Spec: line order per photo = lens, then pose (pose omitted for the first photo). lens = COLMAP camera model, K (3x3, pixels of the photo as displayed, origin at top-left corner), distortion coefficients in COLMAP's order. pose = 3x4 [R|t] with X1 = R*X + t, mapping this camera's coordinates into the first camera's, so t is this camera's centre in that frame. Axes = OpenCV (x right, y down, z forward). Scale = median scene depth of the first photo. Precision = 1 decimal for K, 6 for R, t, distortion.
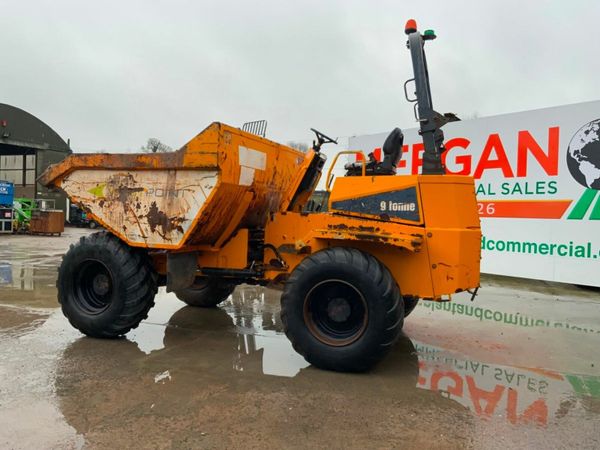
lens RADIAL K [[498.1, 0, 300.0], [0, 498.1, 225.0], [0, 0, 1]] dist [0.085777, -0.151294]
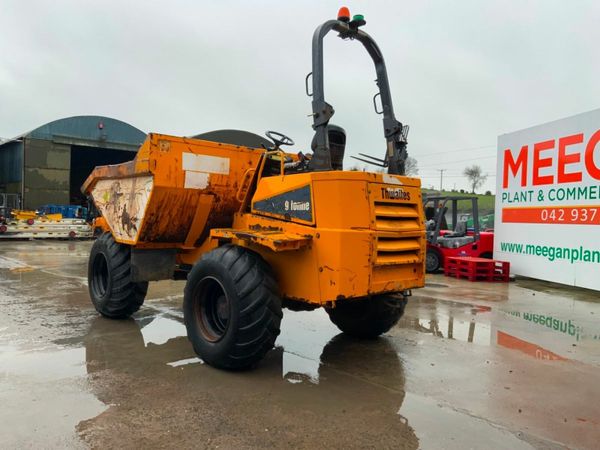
lens RADIAL K [[498.1, 0, 300.0], [0, 498.1, 225.0], [0, 0, 1]] dist [0.085777, -0.151294]
pose [[0.882091, 0.007286, -0.471022, 0.649740], [-0.017859, 0.999679, -0.017982, 0.016692], [0.470740, 0.024274, 0.881938, 0.157844]]
